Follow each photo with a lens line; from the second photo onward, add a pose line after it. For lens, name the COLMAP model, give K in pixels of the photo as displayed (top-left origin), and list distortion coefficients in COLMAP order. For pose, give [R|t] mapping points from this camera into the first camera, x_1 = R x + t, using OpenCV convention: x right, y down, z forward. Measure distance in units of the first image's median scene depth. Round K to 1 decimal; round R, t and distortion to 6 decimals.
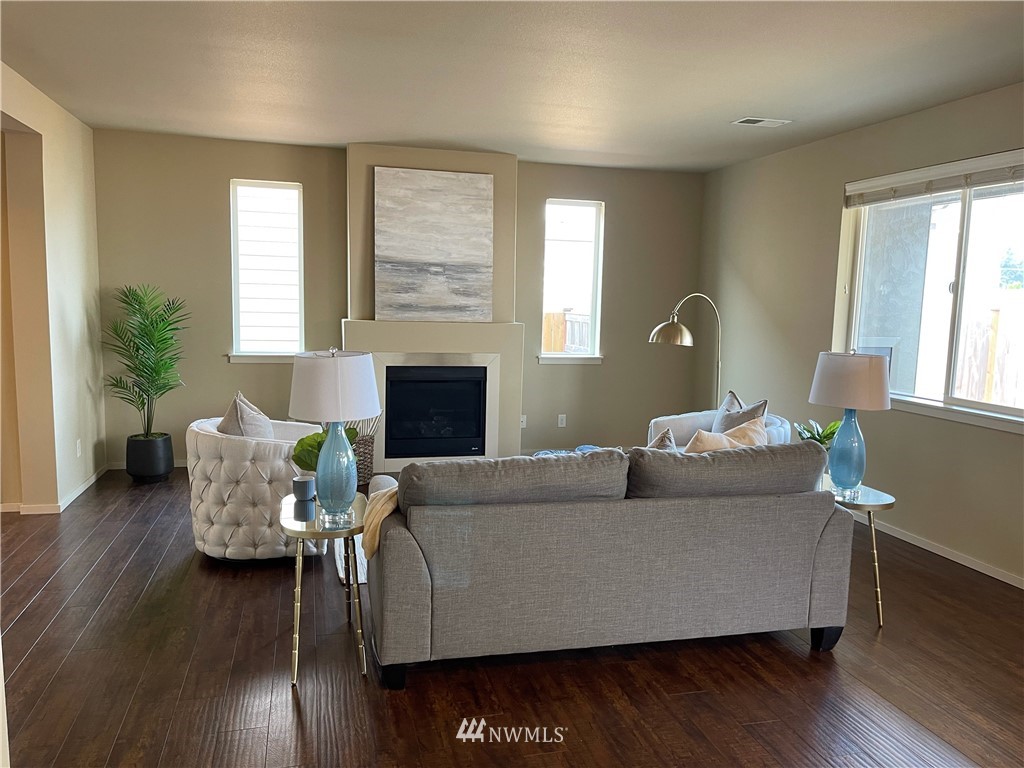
lens RADIAL K [[765.8, 0, 517.4], [0, 765.8, 383.9], [0, 0, 1]] dist [0.042995, -0.004397]
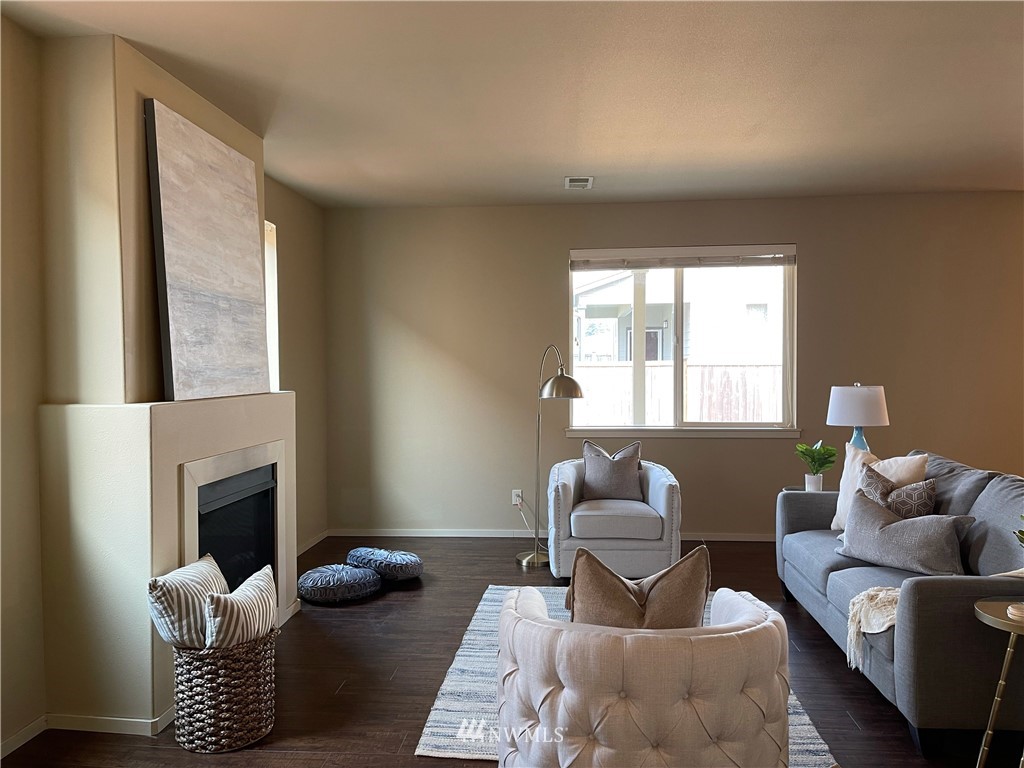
lens RADIAL K [[765.8, 0, 517.4], [0, 765.8, 383.9], [0, 0, 1]] dist [0.042995, -0.004397]
pose [[0.328432, -0.051838, 0.943104, -0.584354], [0.118757, 0.992835, 0.013215, -0.072881], [-0.937032, 0.107660, 0.332235, 0.612172]]
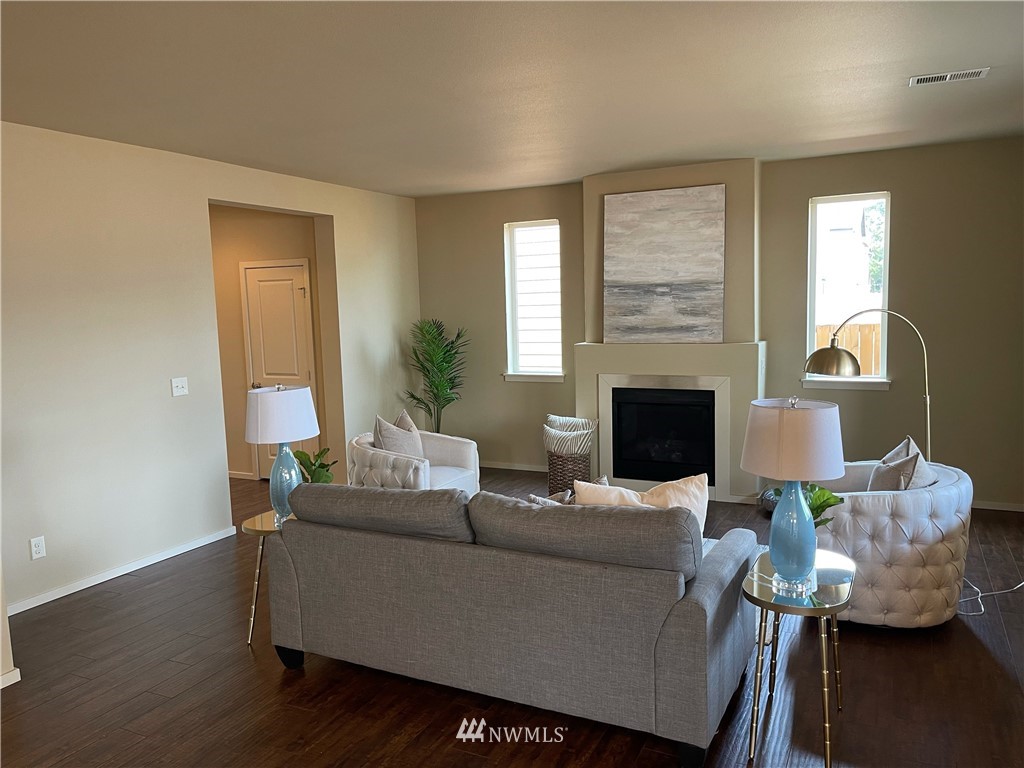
lens RADIAL K [[765.8, 0, 517.4], [0, 765.8, 383.9], [0, 0, 1]] dist [0.042995, -0.004397]
pose [[0.751534, 0.022755, -0.659302, 0.406572], [-0.025752, 0.999655, 0.005148, -0.029724], [0.659192, 0.013109, 0.751860, 0.142469]]
